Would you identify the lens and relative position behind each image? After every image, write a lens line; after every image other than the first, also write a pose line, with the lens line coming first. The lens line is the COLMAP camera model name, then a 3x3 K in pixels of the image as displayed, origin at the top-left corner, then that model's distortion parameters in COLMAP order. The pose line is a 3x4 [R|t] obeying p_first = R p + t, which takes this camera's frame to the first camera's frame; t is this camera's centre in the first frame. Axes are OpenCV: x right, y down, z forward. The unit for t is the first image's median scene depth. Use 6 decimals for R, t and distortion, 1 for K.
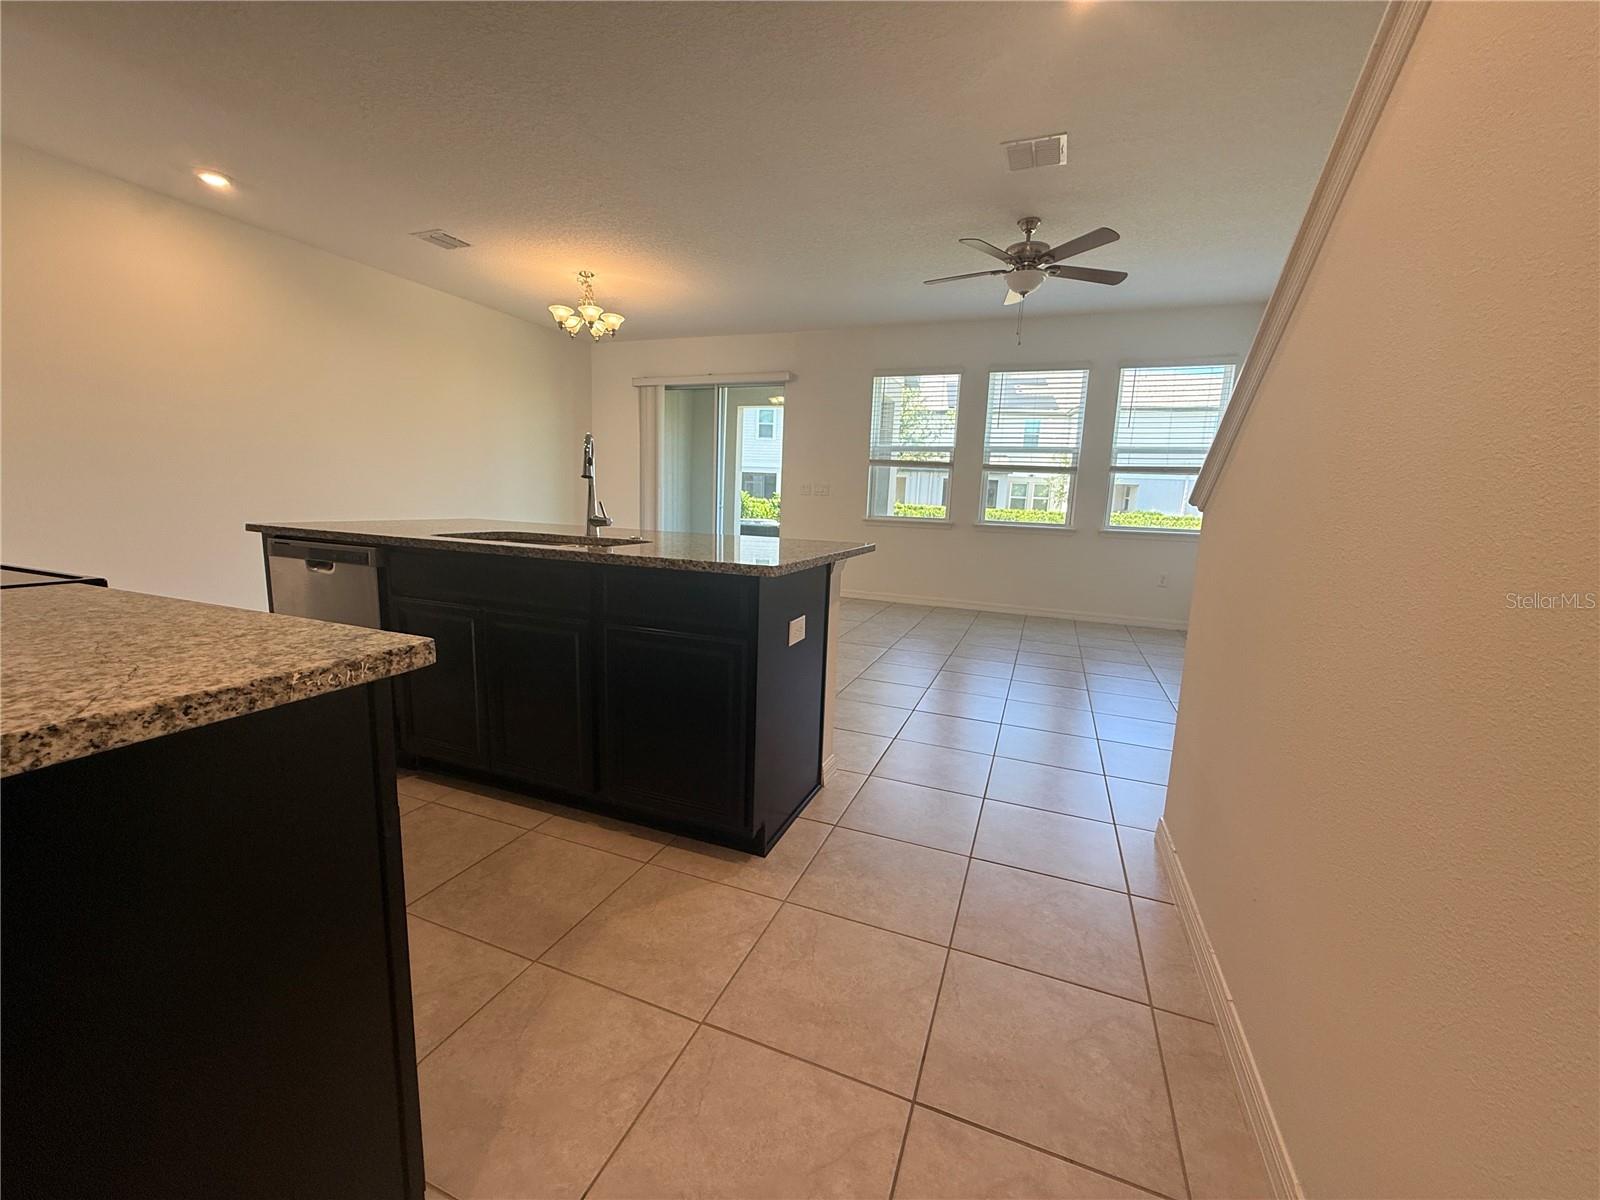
lens RADIAL K [[639.8, 0, 795.2], [0, 639.8, 597.2], [0, 0, 1]] dist [0.003055, 0.000310]
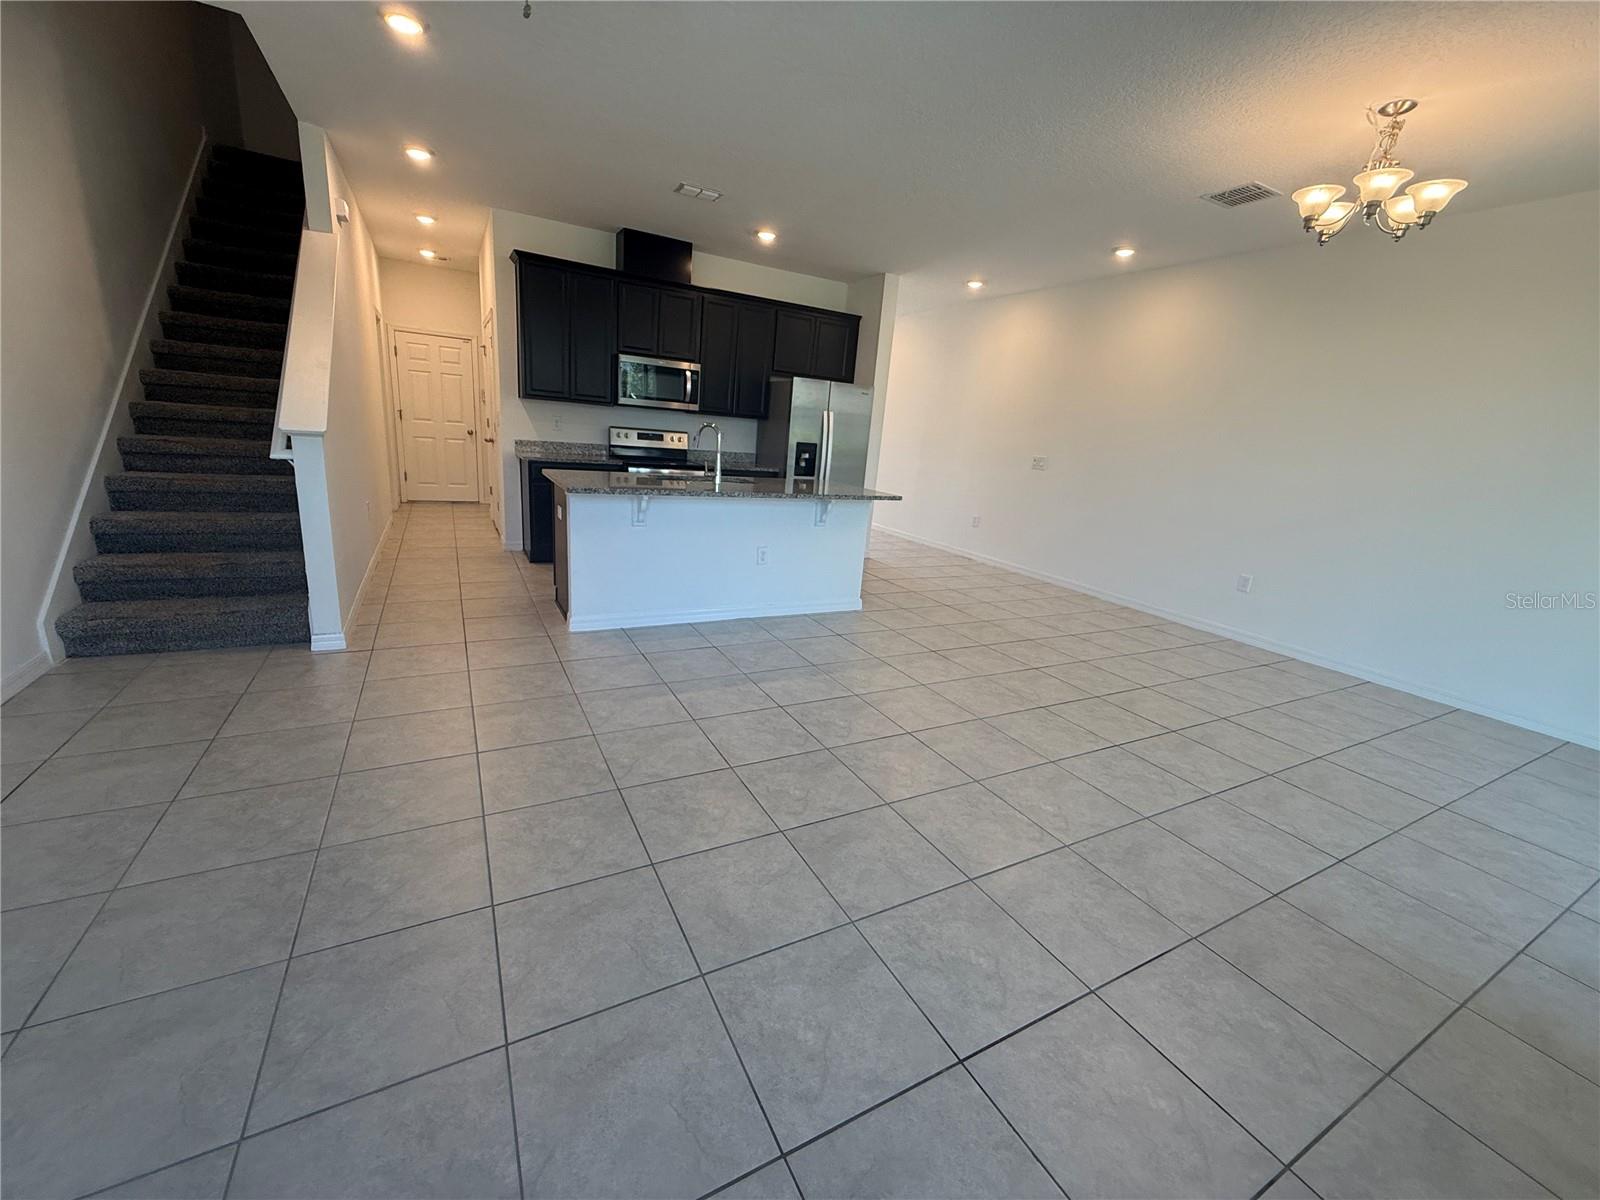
lens RADIAL K [[637.4, 0, 796.7], [0, 637.4, 599.7], [0, 0, 1]] dist [-0.000340, -0.000016]
pose [[-0.640424, 0.114458, -0.759445, 0.375336], [-0.220805, 0.919646, 0.324803, -0.177961], [0.735597, 0.375700, -0.563690, 0.967361]]
